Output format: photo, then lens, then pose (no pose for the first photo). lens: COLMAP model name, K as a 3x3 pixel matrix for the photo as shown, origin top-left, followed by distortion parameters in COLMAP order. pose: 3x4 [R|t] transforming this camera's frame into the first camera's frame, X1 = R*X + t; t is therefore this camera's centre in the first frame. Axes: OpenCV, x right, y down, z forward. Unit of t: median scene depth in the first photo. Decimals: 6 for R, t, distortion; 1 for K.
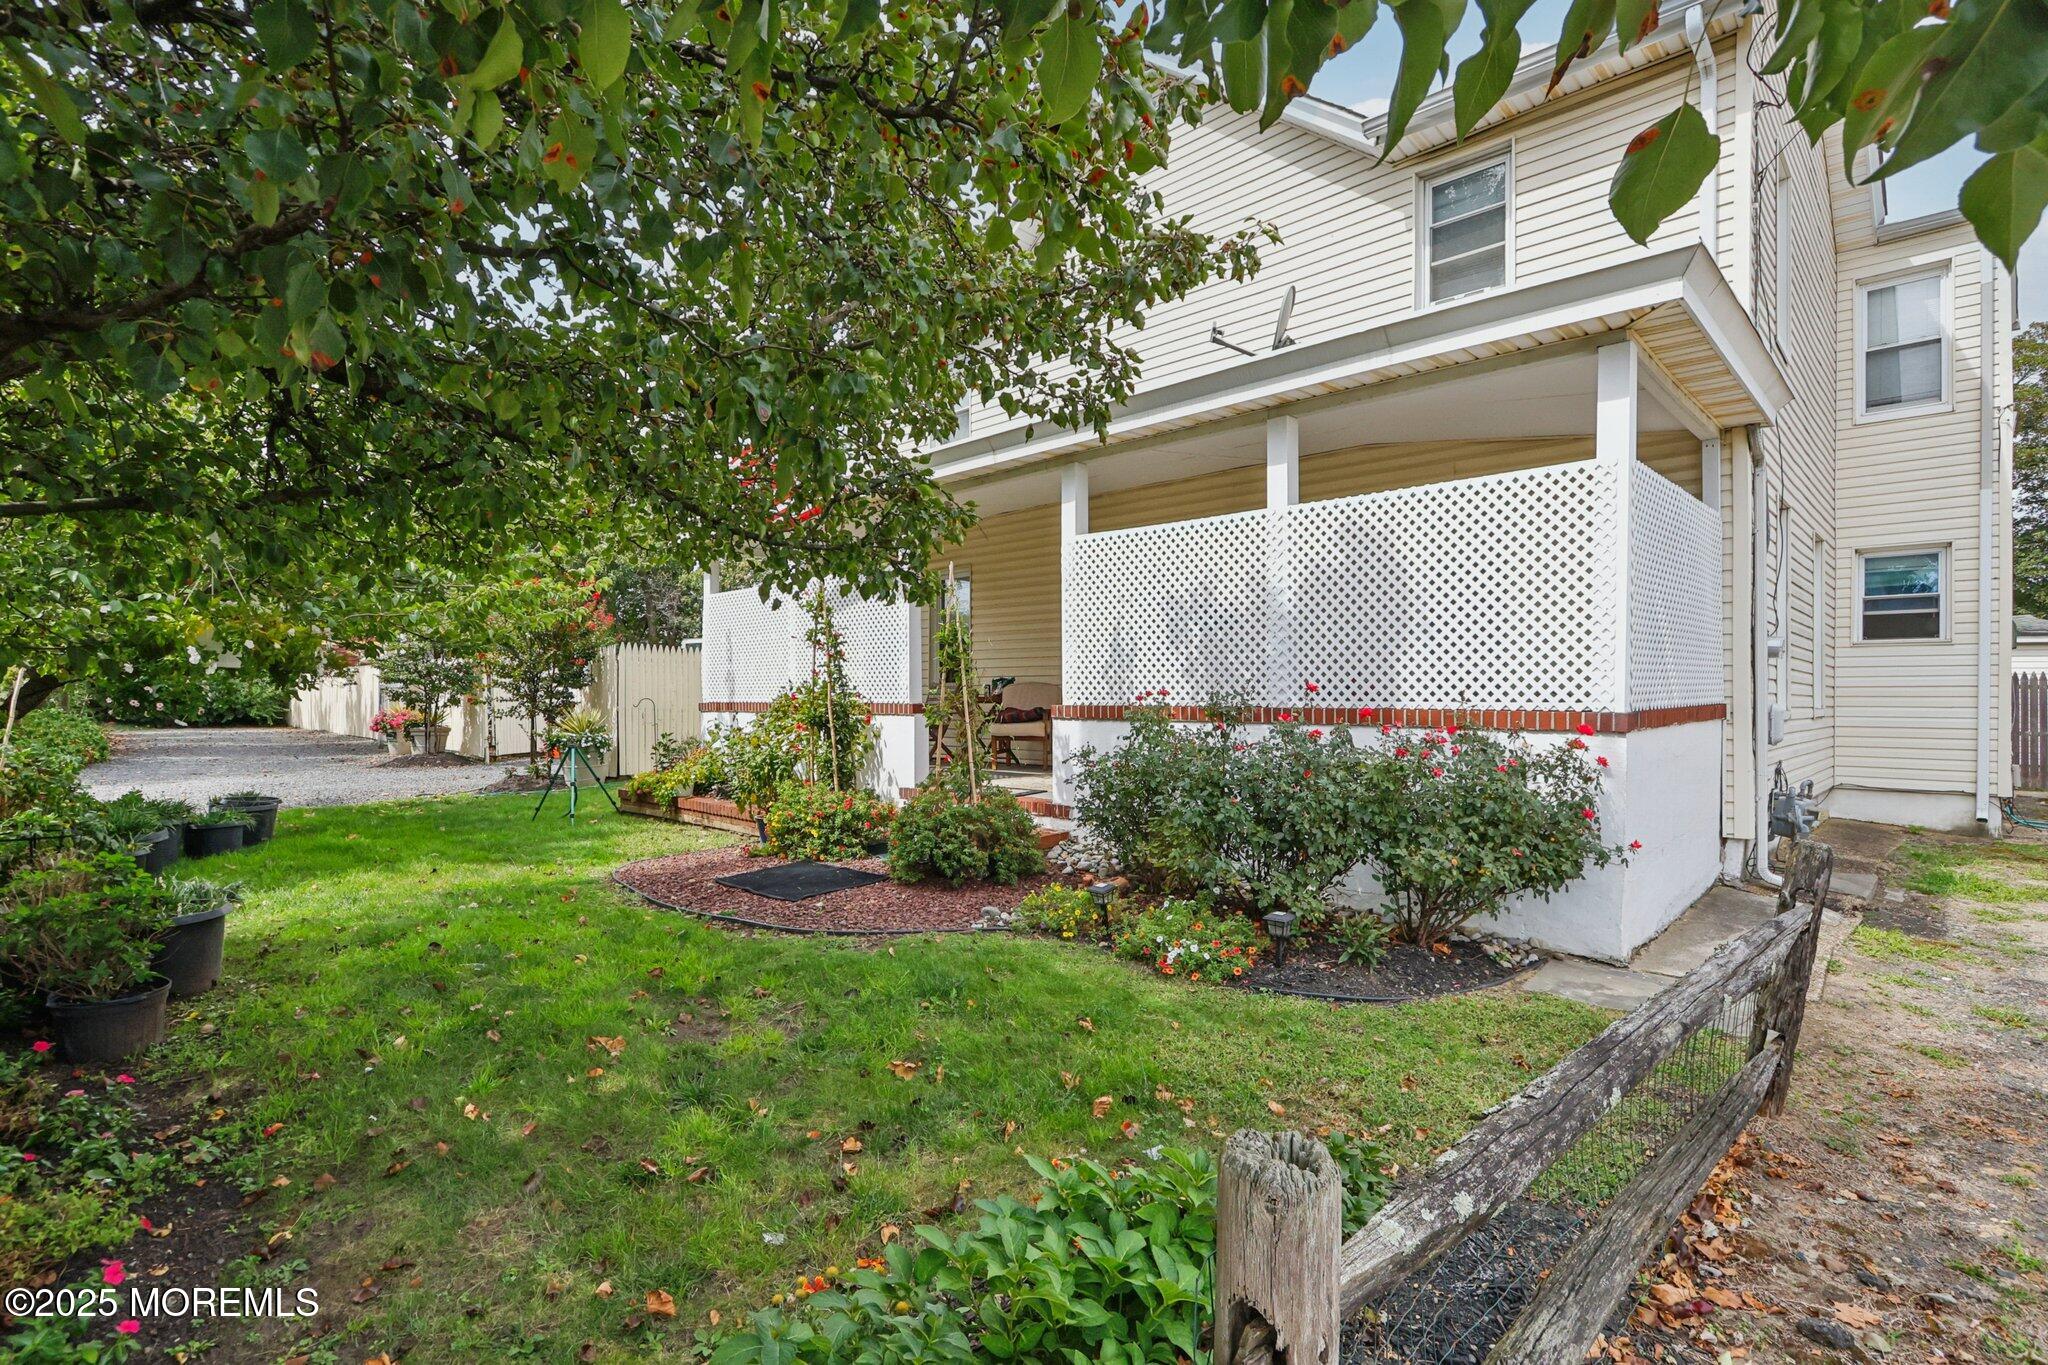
lens RADIAL K [[974.5, 0, 1025.5], [0, 974.5, 707.1], [0, 0, 1]] dist [0.001628, 0.000092]
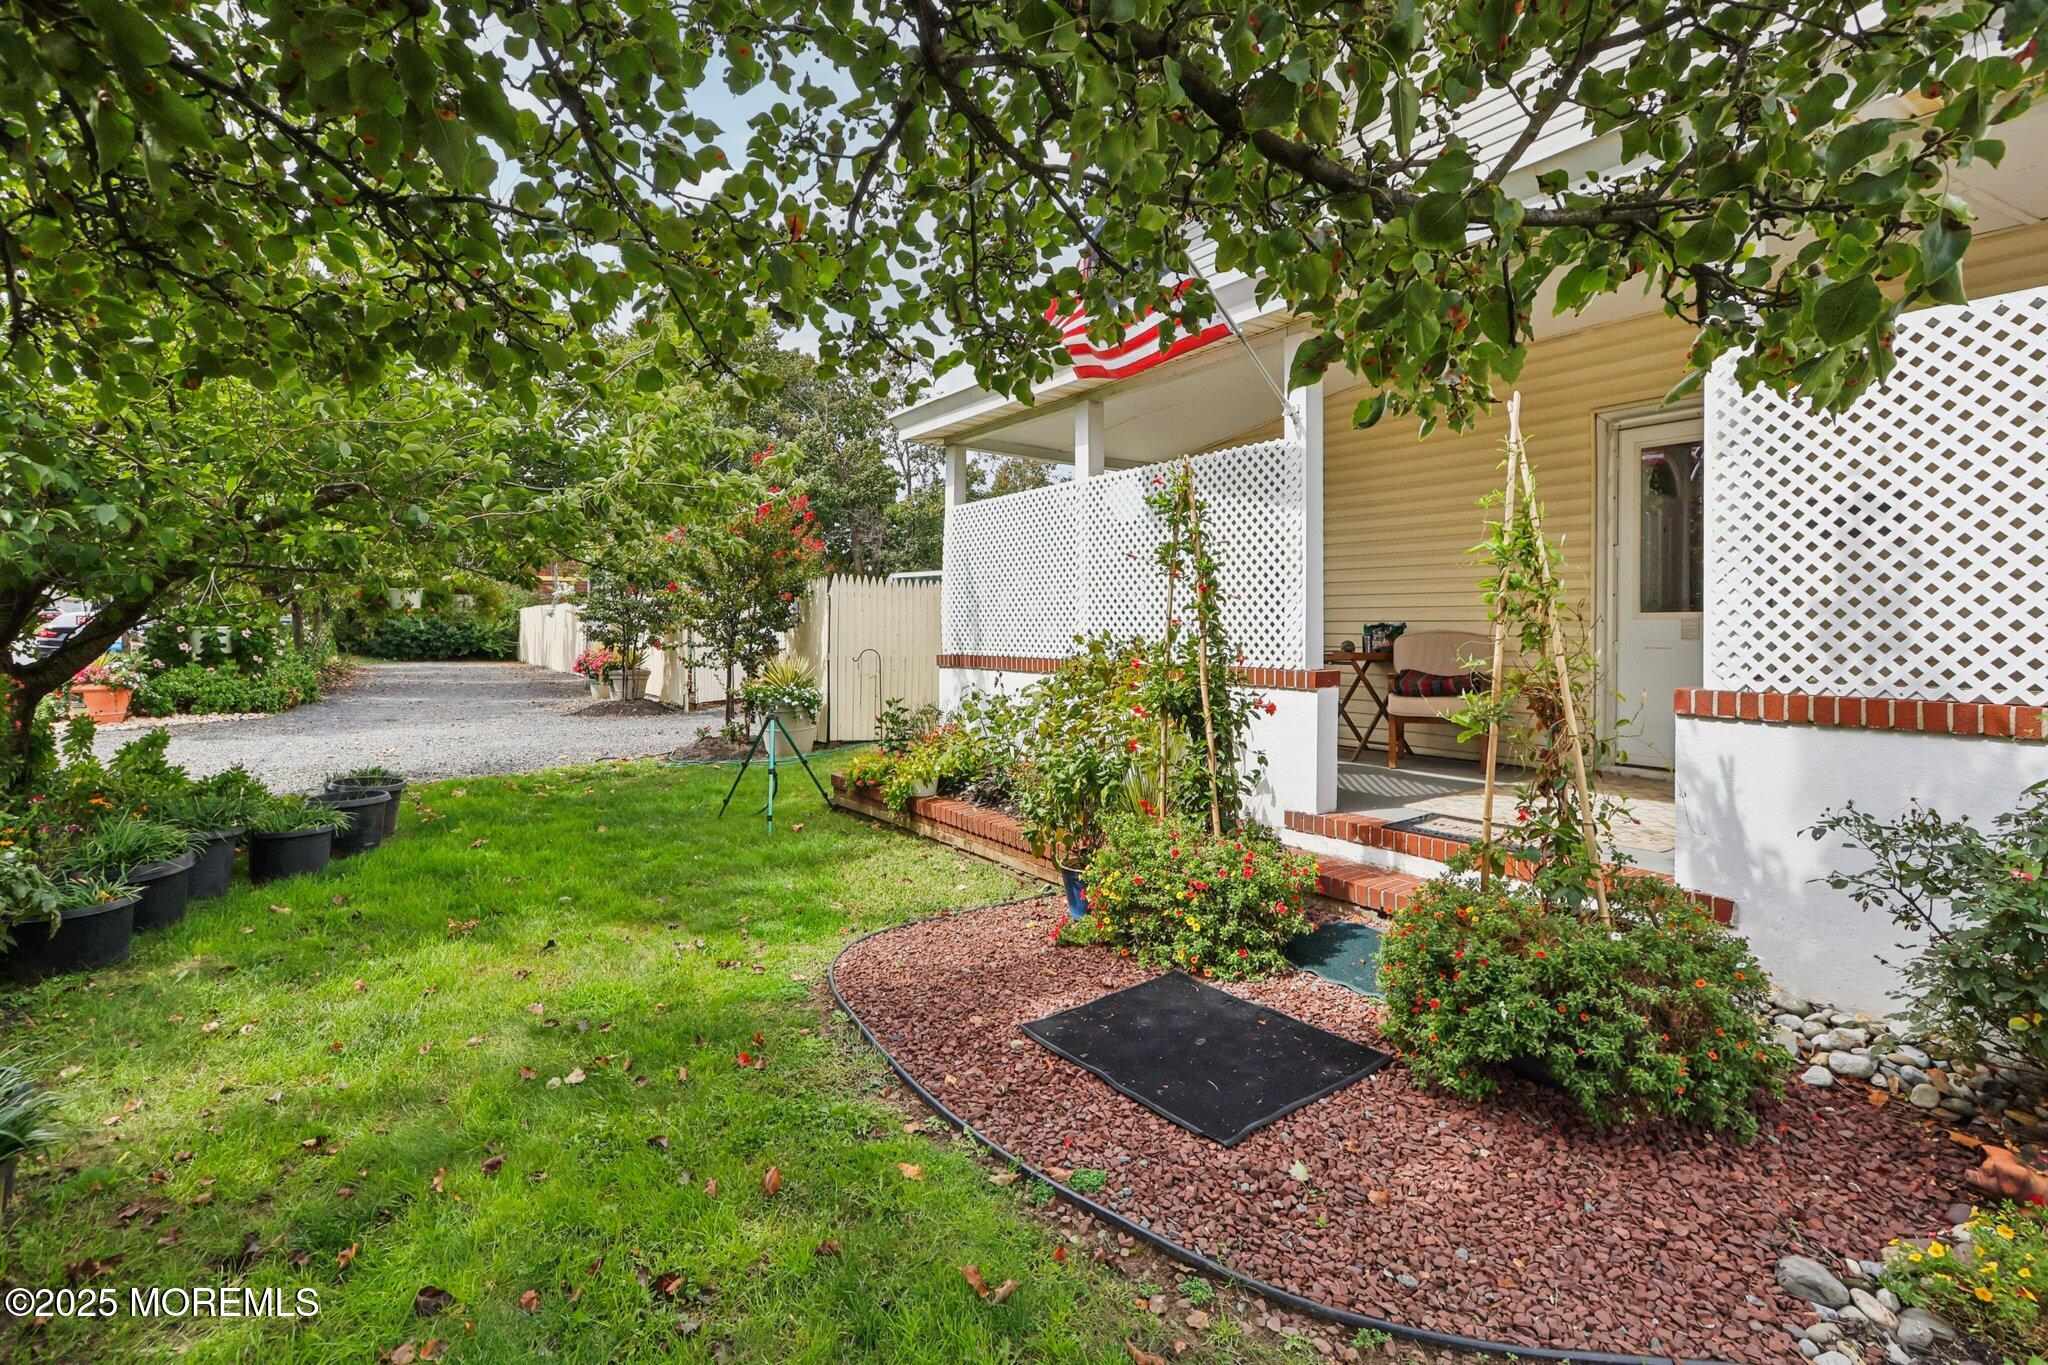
lens RADIAL K [[979.4, 0, 1053.3], [0, 979.4, 619.9], [0, 0, 1]] dist [-0.001296, 0.000044]
pose [[0.986700, 0.003824, -0.162508, -0.146782], [-0.007565, 0.999720, -0.022410, -0.016600], [0.162377, 0.023341, 0.986453, 0.327612]]
